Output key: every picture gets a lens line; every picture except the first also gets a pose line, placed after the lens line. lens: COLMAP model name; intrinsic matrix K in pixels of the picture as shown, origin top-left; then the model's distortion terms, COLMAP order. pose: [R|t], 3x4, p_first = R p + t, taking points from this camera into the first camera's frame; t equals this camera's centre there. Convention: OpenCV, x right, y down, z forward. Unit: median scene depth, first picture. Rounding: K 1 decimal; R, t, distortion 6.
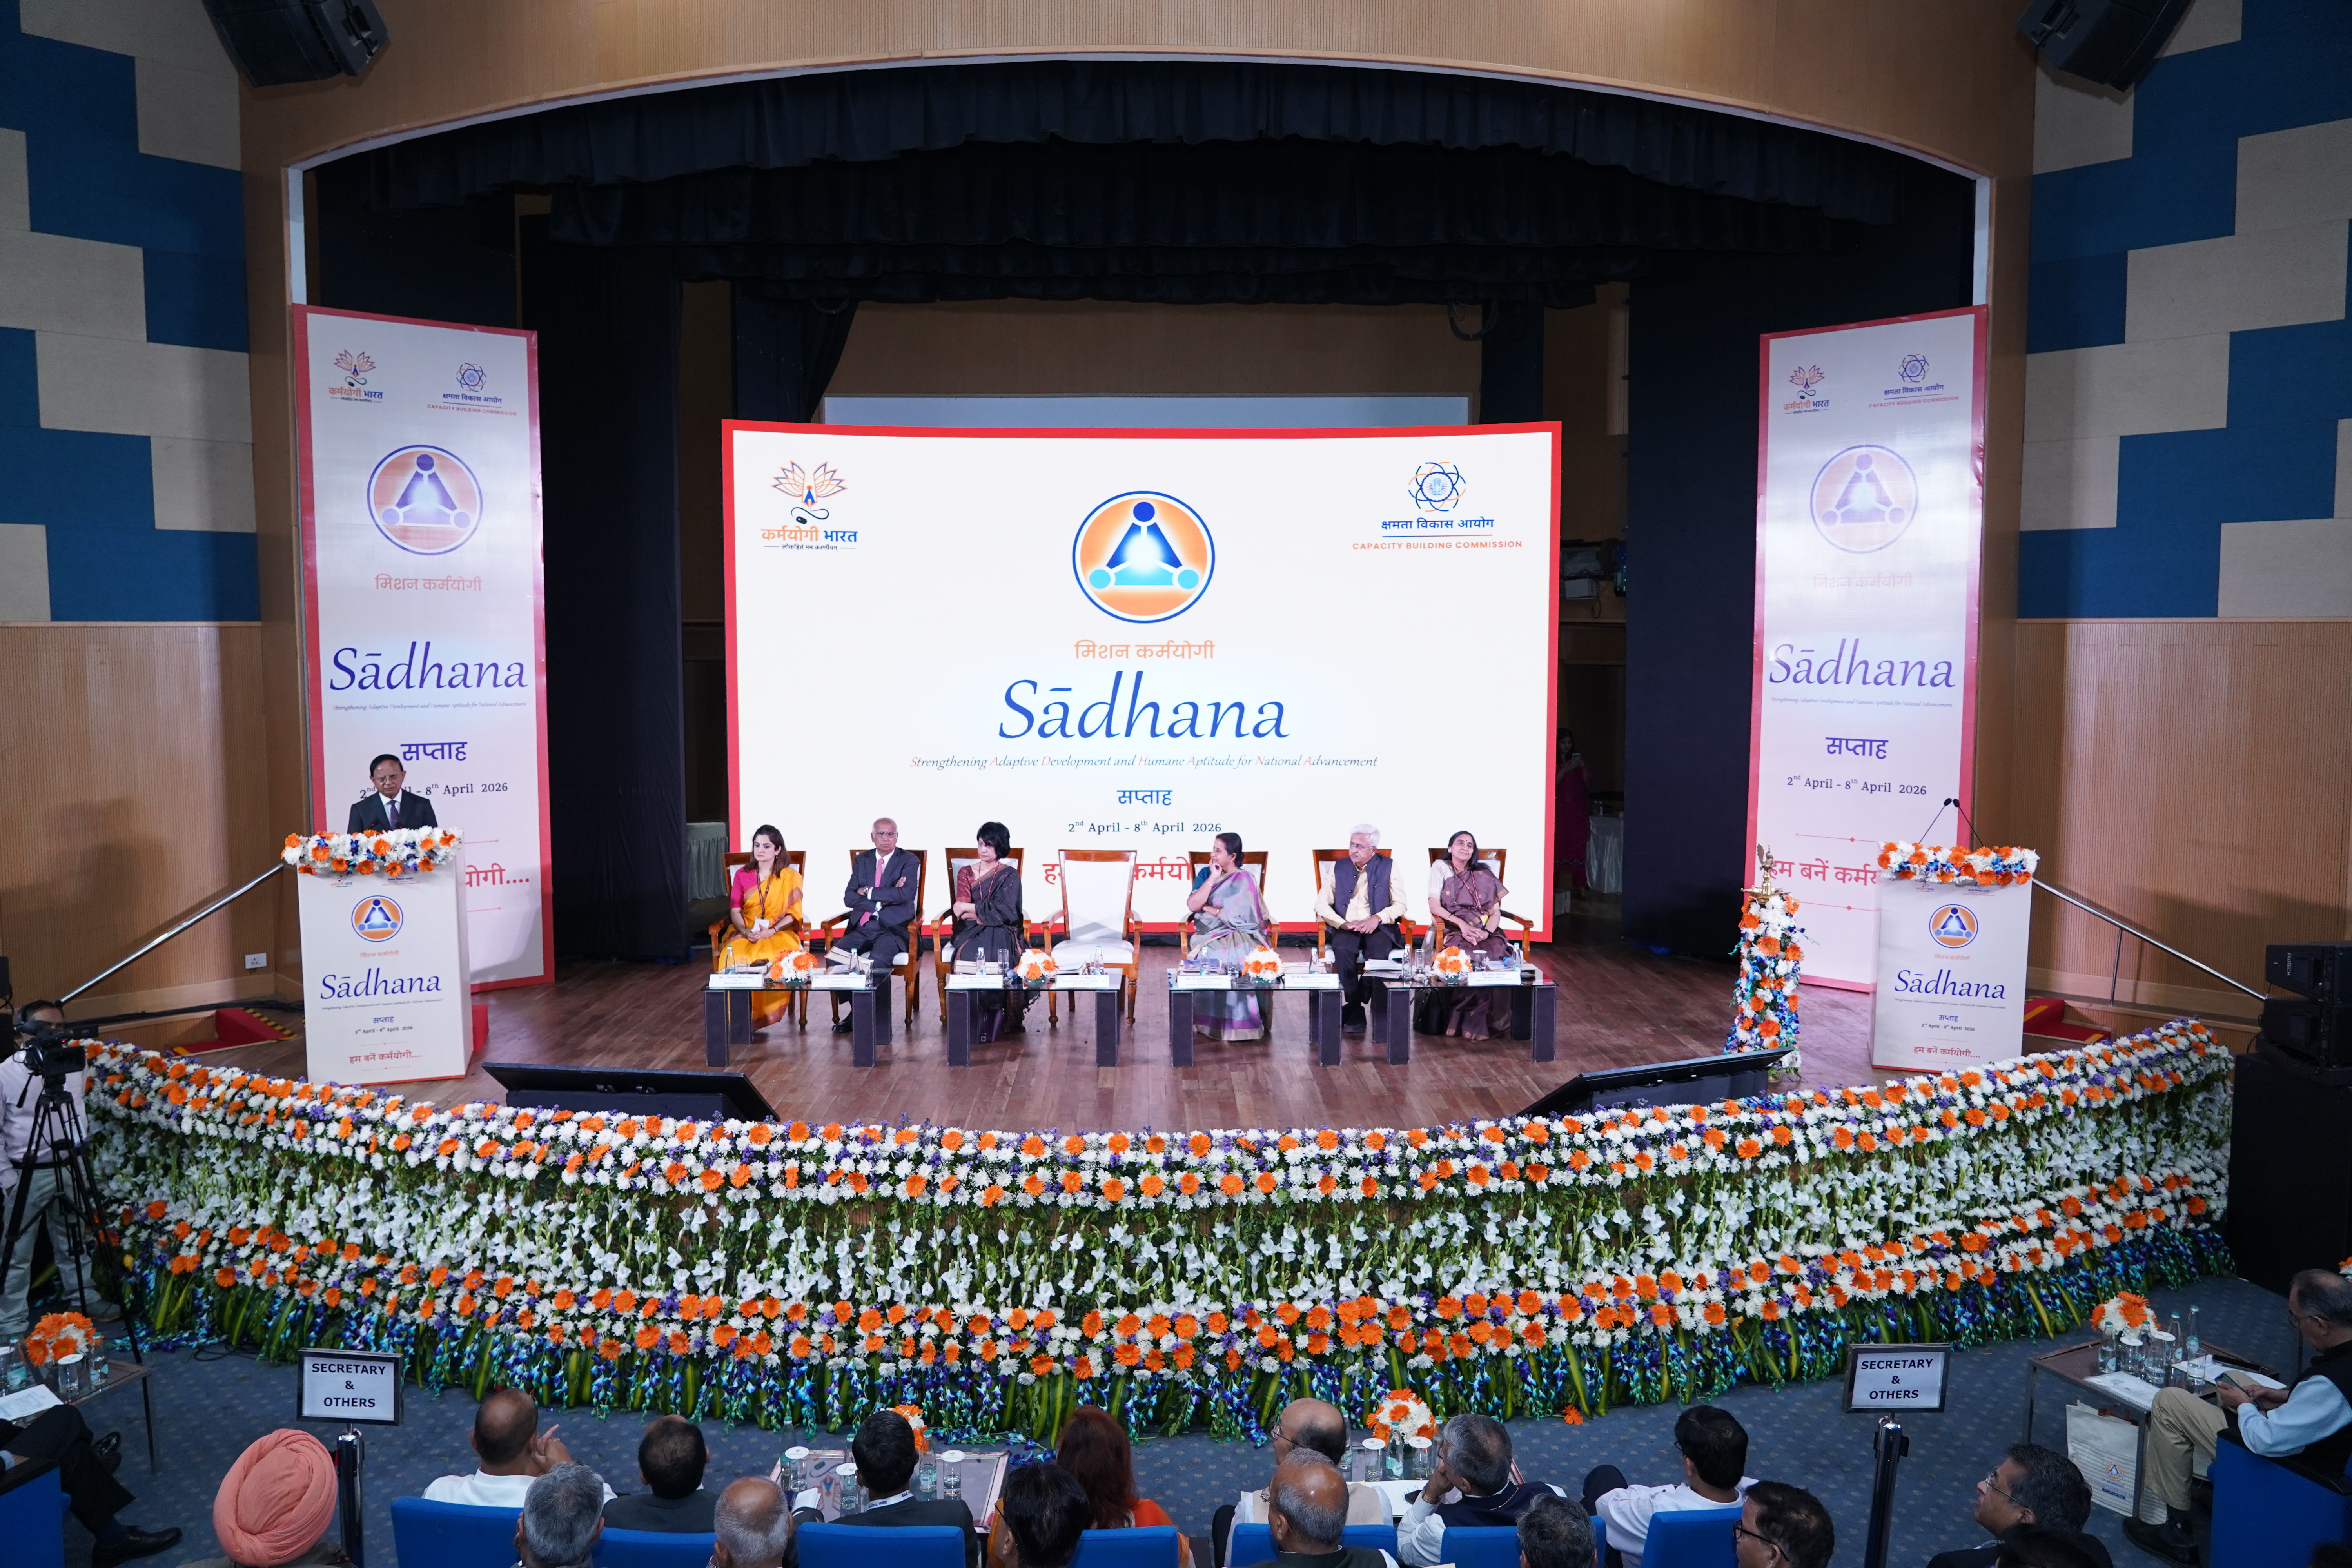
lens RADIAL K [[1602.1, 0, 1169.8], [0, 1602.1, 757.9], [0, 0, 1]] dist [-0.033355, 0.022051]
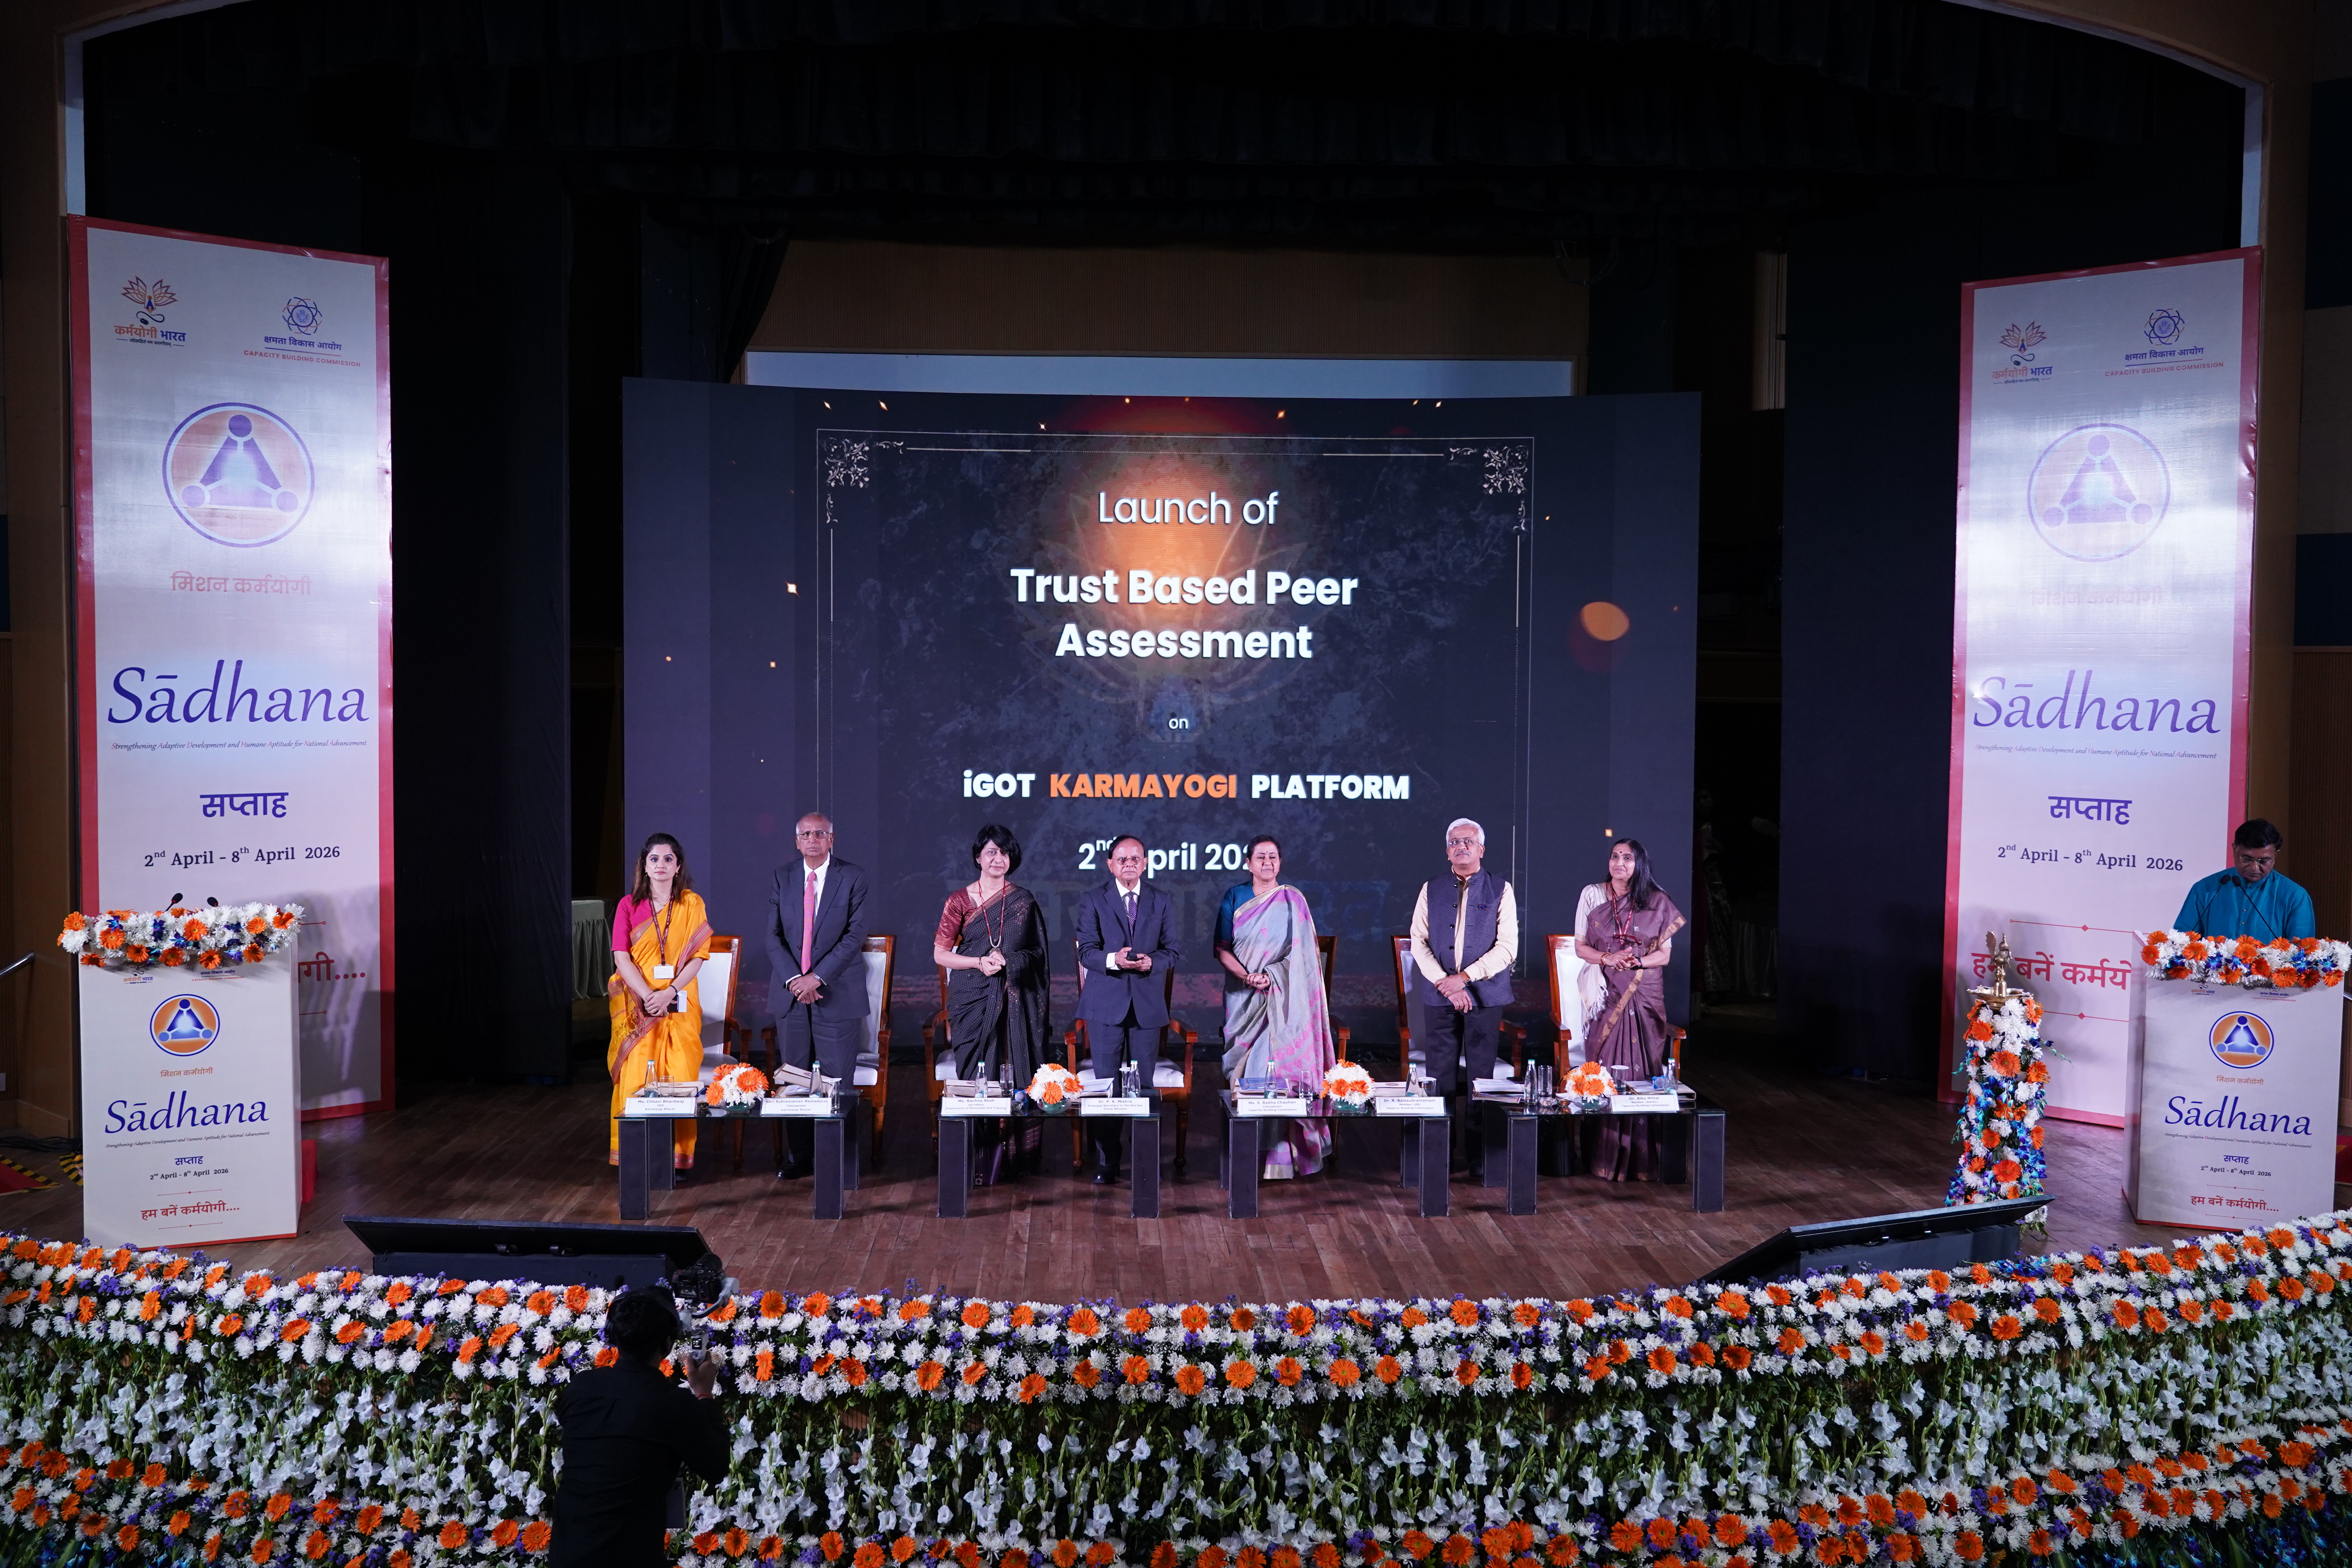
lens RADIAL K [[2050.9, 0, 1177.3], [0, 2050.9, 750.7], [0, 0, 1]] dist [0.029071, -0.017227]
pose [[0.999551, 0.006080, 0.029355, -0.067264], [-0.005056, 0.999380, -0.034852, 0.003238], [-0.029549, 0.034688, 0.998961, 0.005670]]
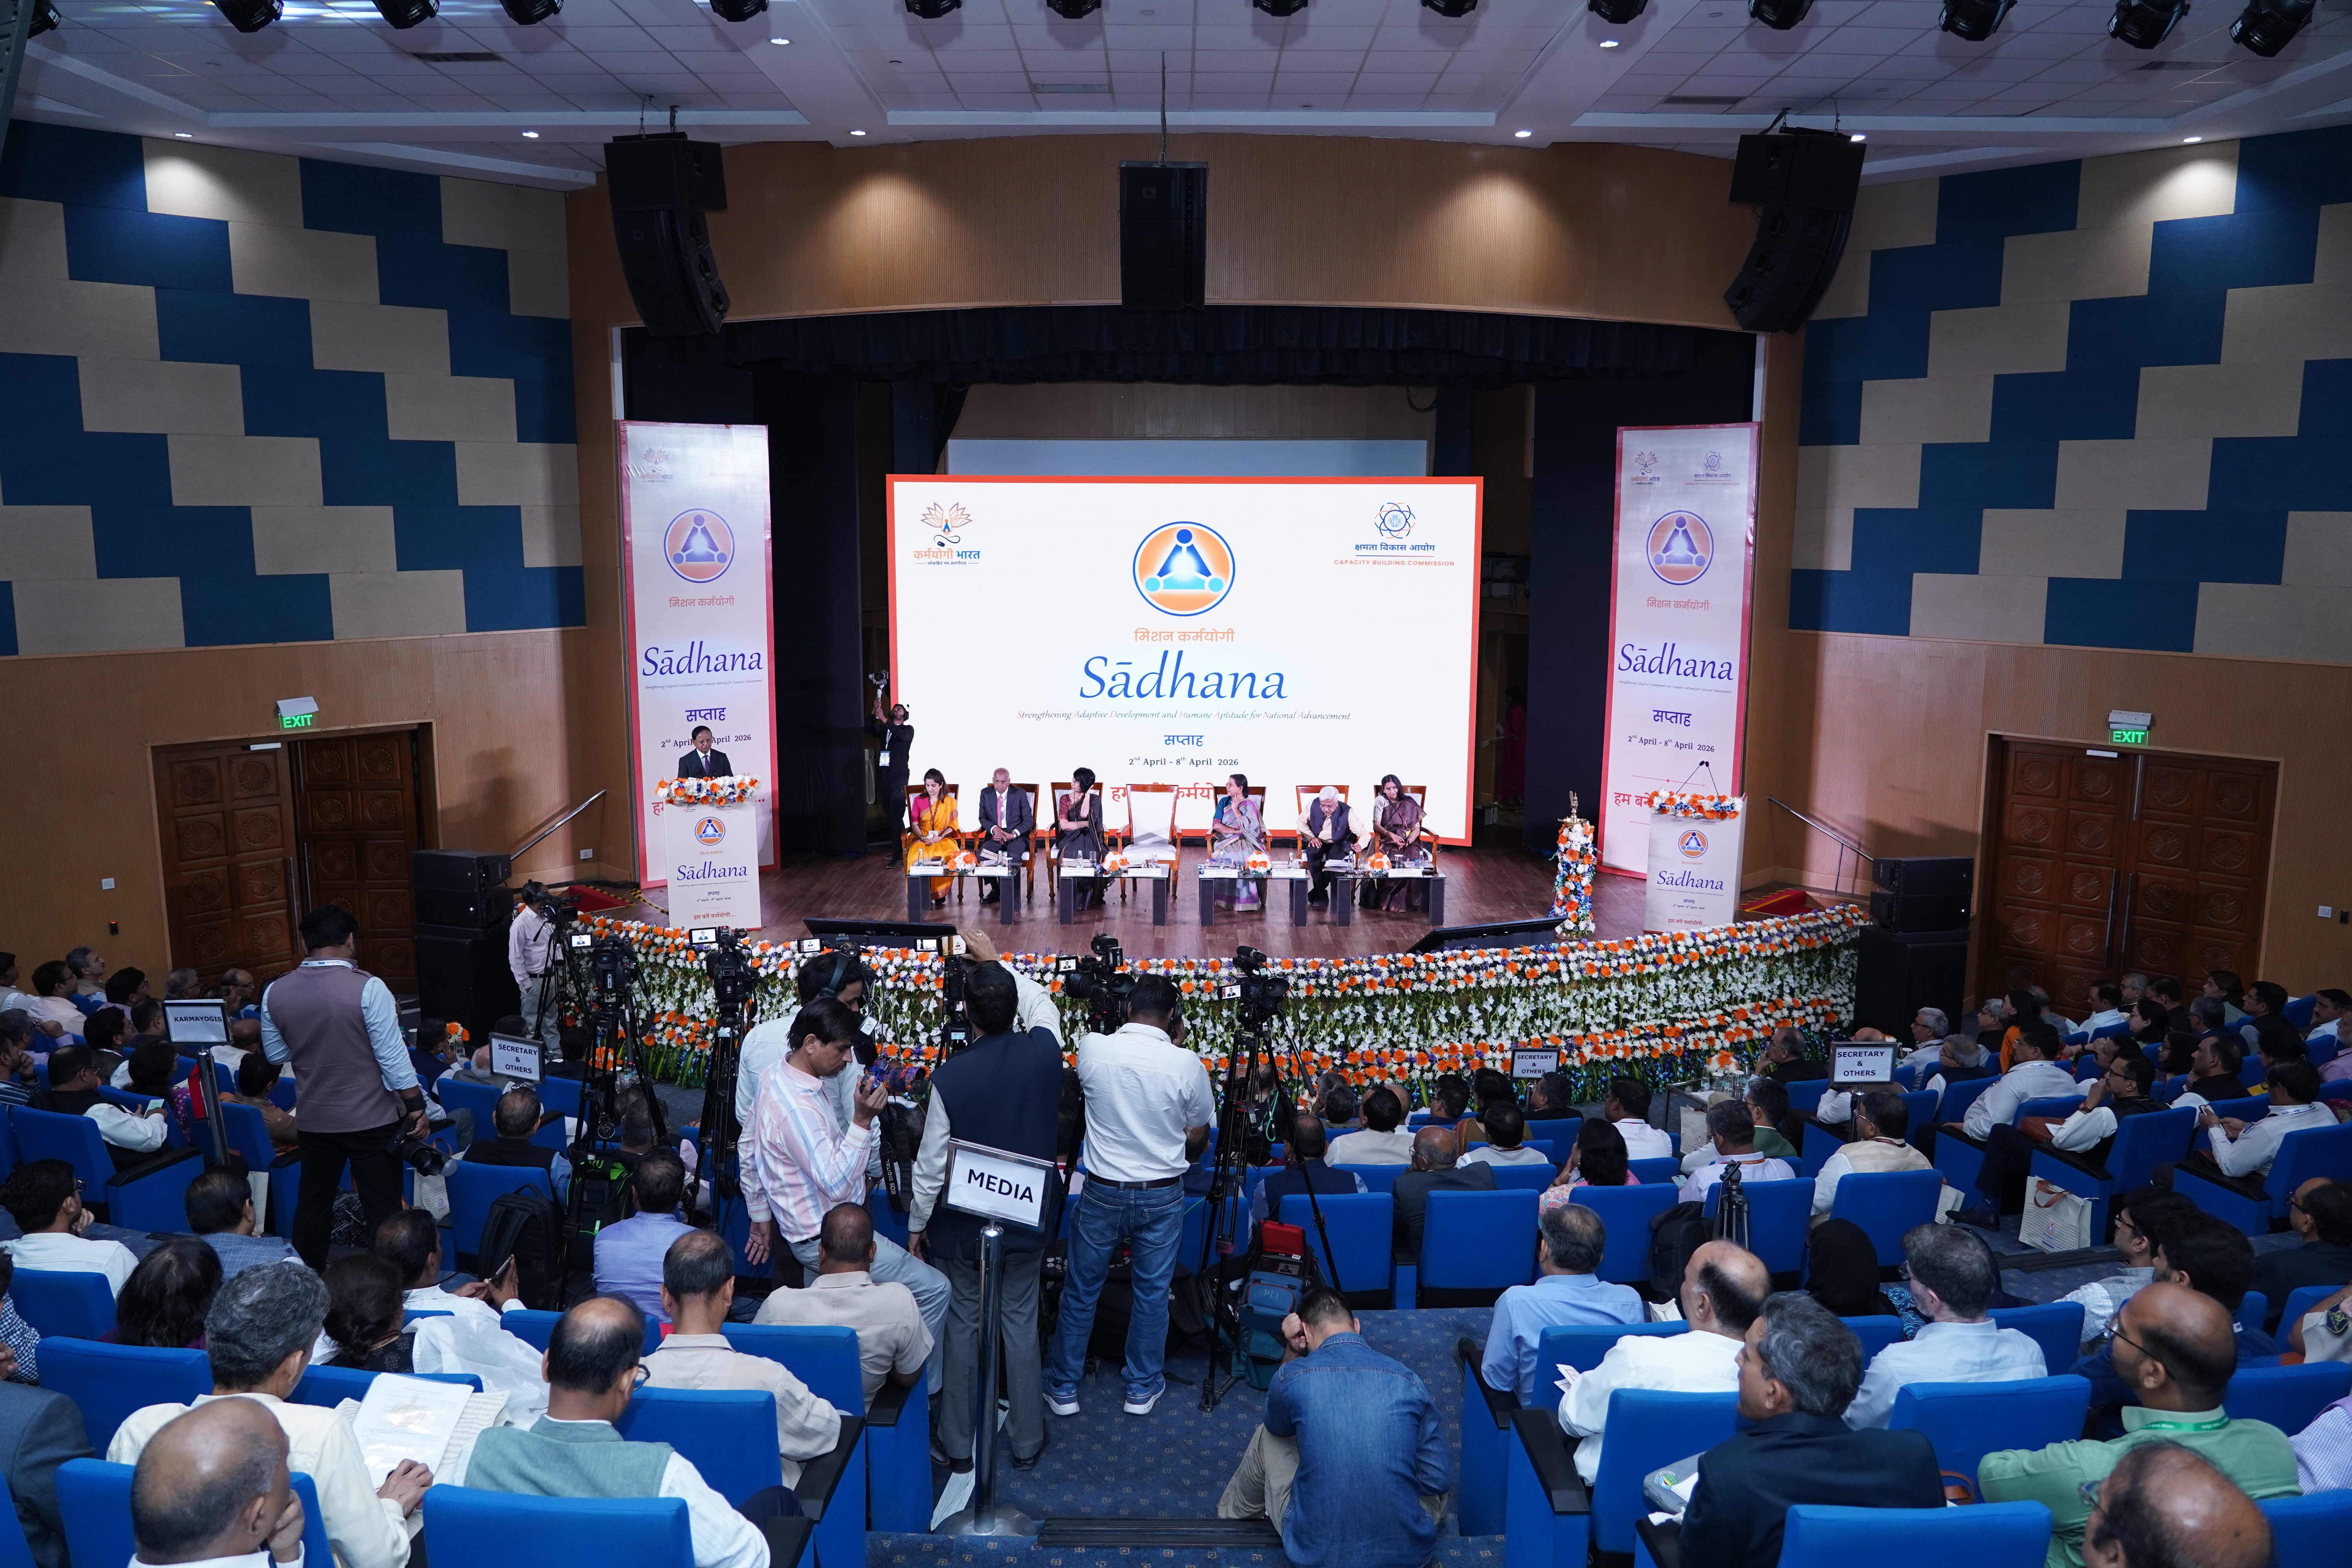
lens RADIAL K [[1655.7, 0, 1173.2], [0, 1655.7, 758.0], [0, 0, 1]] dist [-0.005630, -0.000350]
pose [[0.999775, 0.007666, -0.019760, 0.006882], [-0.006166, 0.997176, 0.074852, -0.119100], [0.020278, -0.074713, 0.996999, -0.774501]]
